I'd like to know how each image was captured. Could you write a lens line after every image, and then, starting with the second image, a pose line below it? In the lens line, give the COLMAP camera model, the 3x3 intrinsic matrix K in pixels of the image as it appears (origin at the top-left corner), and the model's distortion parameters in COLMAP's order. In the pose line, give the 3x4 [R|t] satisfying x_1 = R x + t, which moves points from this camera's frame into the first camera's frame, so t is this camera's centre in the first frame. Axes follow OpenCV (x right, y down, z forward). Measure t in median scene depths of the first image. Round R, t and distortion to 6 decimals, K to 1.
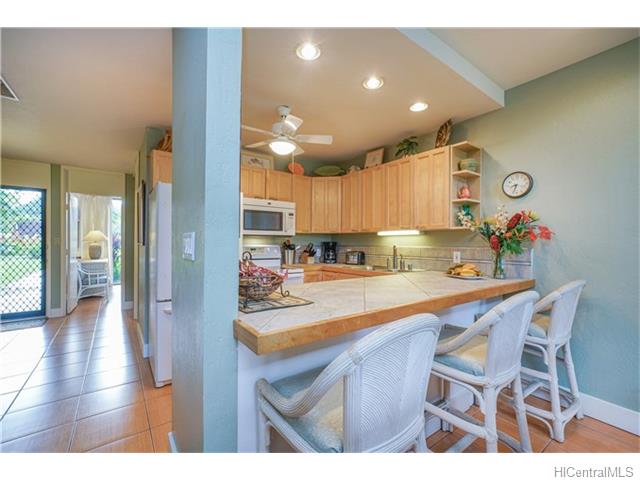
lens RADIAL K [[290.6, 0, 322.4], [0, 290.6, 244.4], [0, 0, 1]] dist [-0.002206, -0.000097]
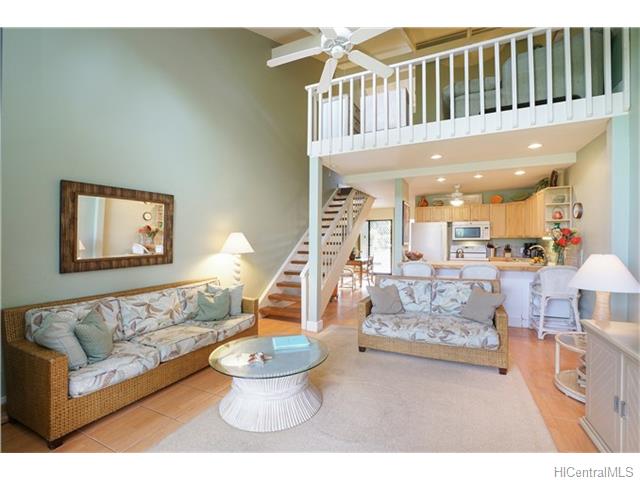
lens RADIAL K [[290.6, 0, 322.4], [0, 290.6, 244.4], [0, 0, 1]] dist [-0.002206, -0.000097]
pose [[0.495343, -0.003223, -0.868692, 0.901918], [0.007341, 0.999973, 0.000476, -0.010415], [0.868667, -0.006613, 0.495353, -0.718957]]
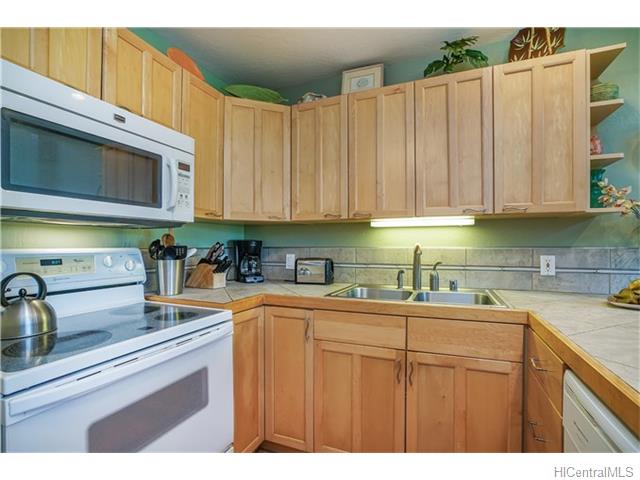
lens RADIAL K [[290.6, 0, 322.4], [0, 290.6, 244.4], [0, 0, 1]] dist [-0.002206, -0.000097]
pose [[0.853648, -0.005838, 0.520818, -0.147276], [0.008979, 0.999954, -0.003508, 0.001591], [-0.520773, 0.007671, 0.853661, 0.564732]]
